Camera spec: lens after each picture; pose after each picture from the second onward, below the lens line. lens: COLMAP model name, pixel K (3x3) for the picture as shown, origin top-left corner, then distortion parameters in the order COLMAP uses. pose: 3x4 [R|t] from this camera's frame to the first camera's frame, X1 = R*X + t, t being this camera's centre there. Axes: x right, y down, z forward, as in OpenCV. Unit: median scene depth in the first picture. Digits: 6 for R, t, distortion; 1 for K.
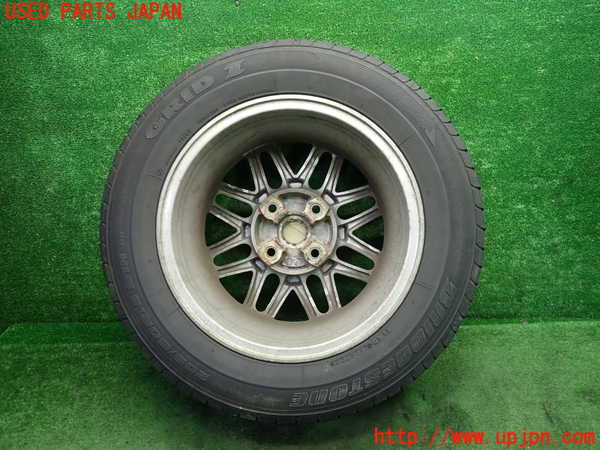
lens RADIAL K [[432.0, 0, 312.7], [0, 432.0, 221.7], [0, 0, 1]] dist [-0.002164, -0.010269]
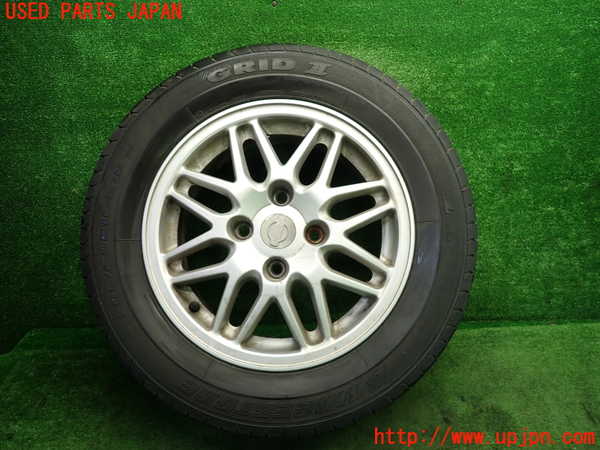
lens RADIAL K [[432.0, 0, 300.2], [0, 432.0, 223.4], [0, 0, 1]] dist [-0.002164, -0.010269]
pose [[0.999516, 0.001184, 0.031070, -0.139257], [-0.000804, 0.999925, -0.012246, 0.012069], [-0.031083, 0.012215, 0.999442, 0.010890]]
